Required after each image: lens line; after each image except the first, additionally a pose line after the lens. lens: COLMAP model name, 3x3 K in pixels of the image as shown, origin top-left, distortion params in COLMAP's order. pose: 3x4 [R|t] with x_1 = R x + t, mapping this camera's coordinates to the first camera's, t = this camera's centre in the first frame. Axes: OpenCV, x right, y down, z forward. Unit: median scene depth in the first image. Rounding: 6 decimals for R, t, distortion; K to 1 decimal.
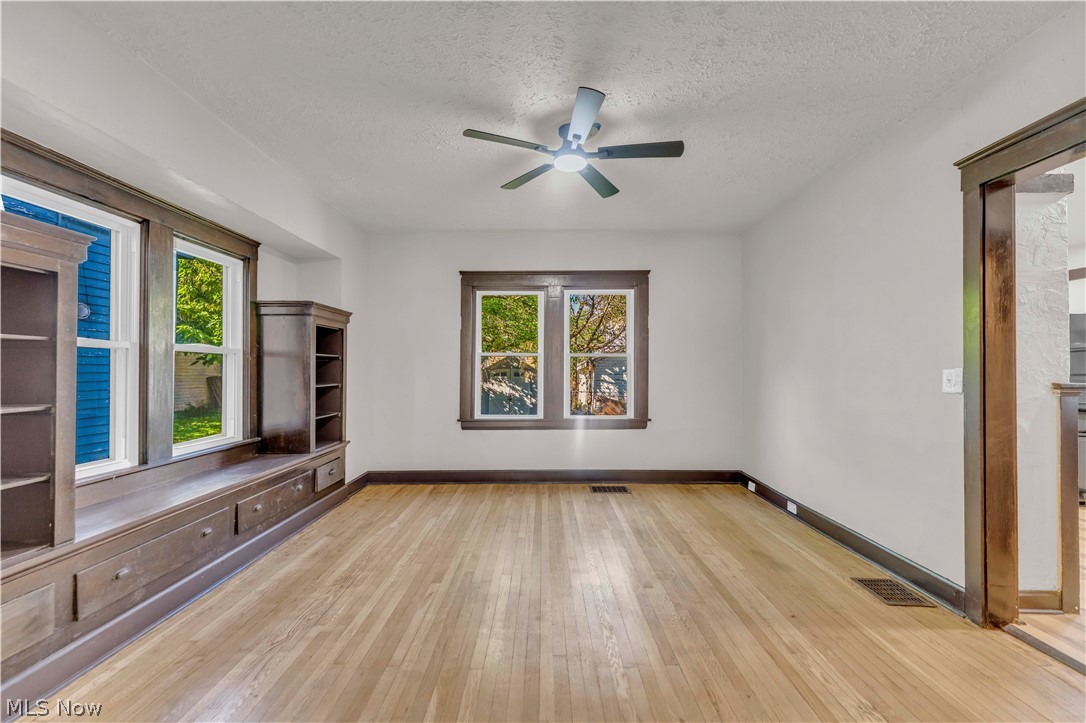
lens RADIAL K [[441.0, 0, 539.0], [0, 441.0, 368.4], [0, 0, 1]] dist [-0.002042, -0.000336]
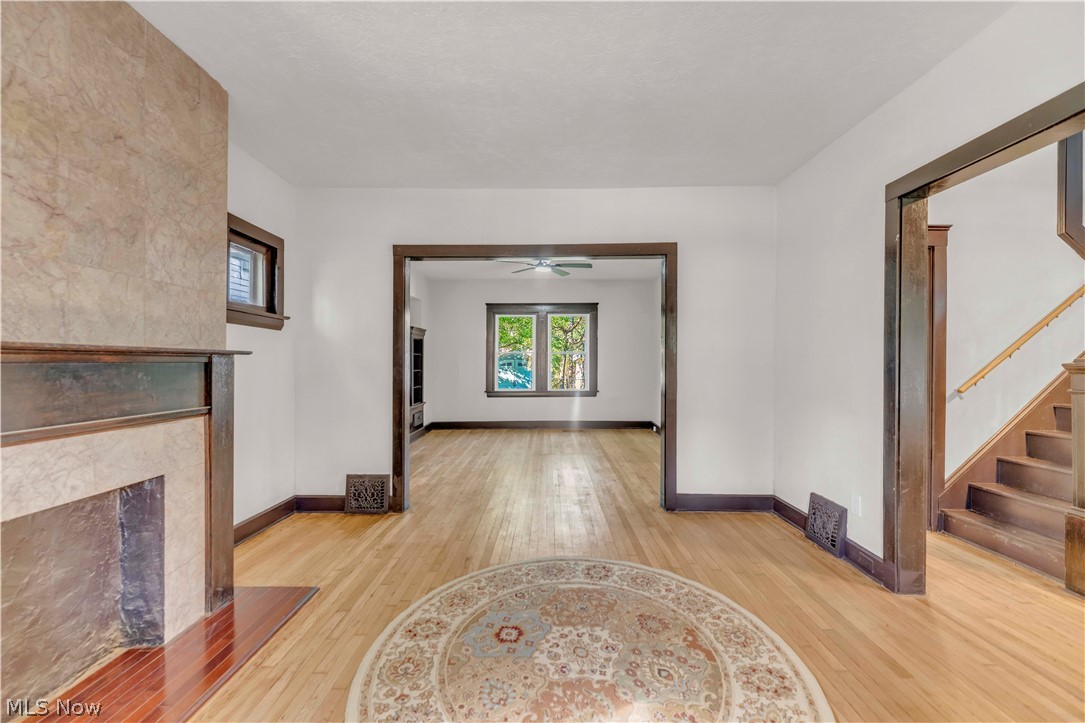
lens RADIAL K [[443.8, 0, 542.5], [0, 443.8, 361.5], [0, 0, 1]] dist [-0.001024, -0.000085]
pose [[1.000000, -0.000802, -0.000208, 0.048270], [0.000803, 0.999975, 0.007090, -0.012766], [0.000202, -0.007090, 0.999975, -0.906004]]
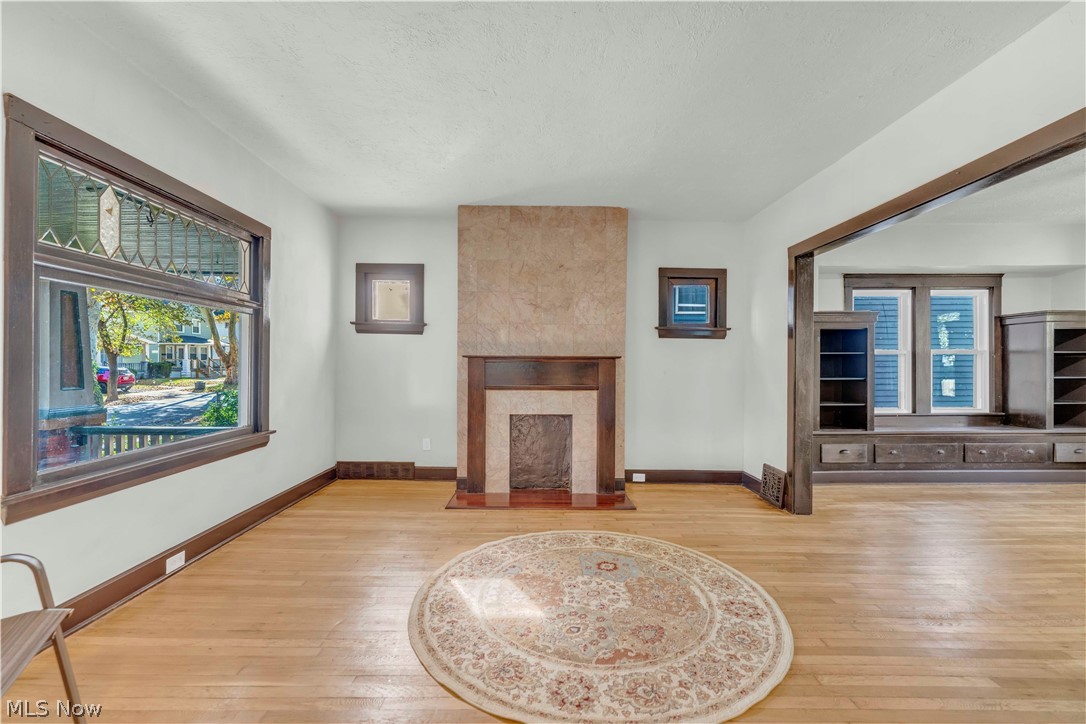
lens RADIAL K [[442.2, 0, 543.0], [0, 442.2, 362.0], [0, 0, 1]] dist [0.000861, 0.000240]
pose [[0.019602, -0.006860, -0.999784, 0.728393], [0.005075, 0.999964, -0.006761, -0.002591], [0.999795, -0.004941, 0.019636, -0.480137]]
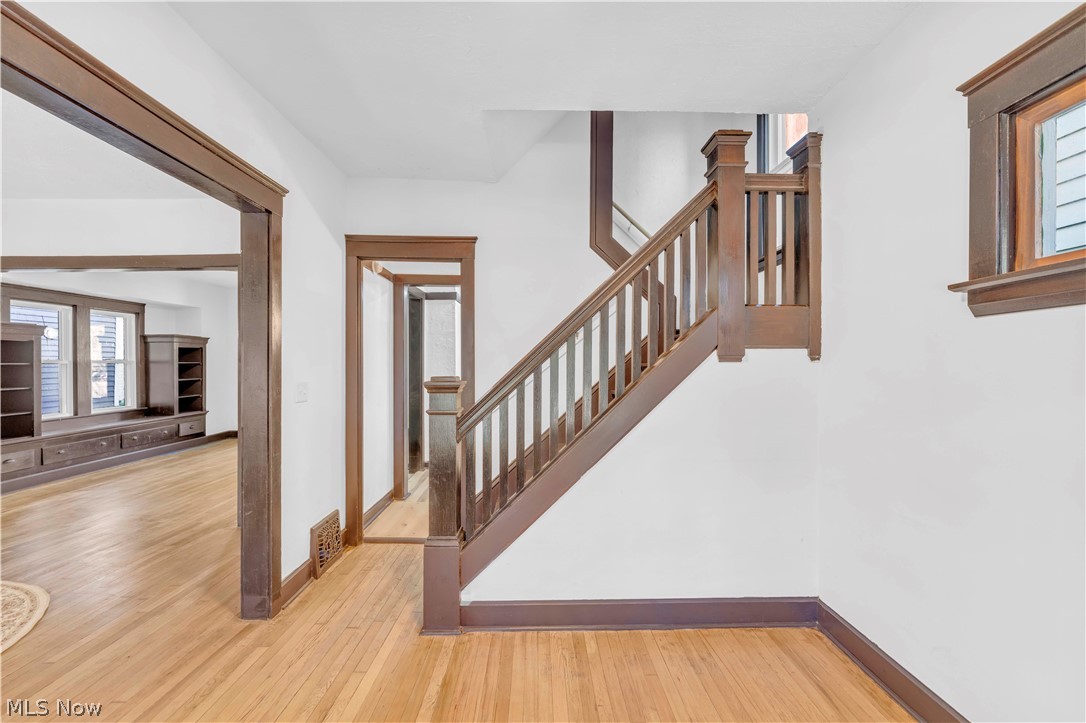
lens RADIAL K [[437.1, 0, 540.6], [0, 437.1, 367.0], [0, 0, 1]] dist [0.000022, 0.000063]
pose [[0.999741, -0.004094, 0.022393, 0.988934], [0.003813, 0.999914, 0.012578, -0.032446], [-0.022442, -0.012490, 0.999670, -0.886936]]
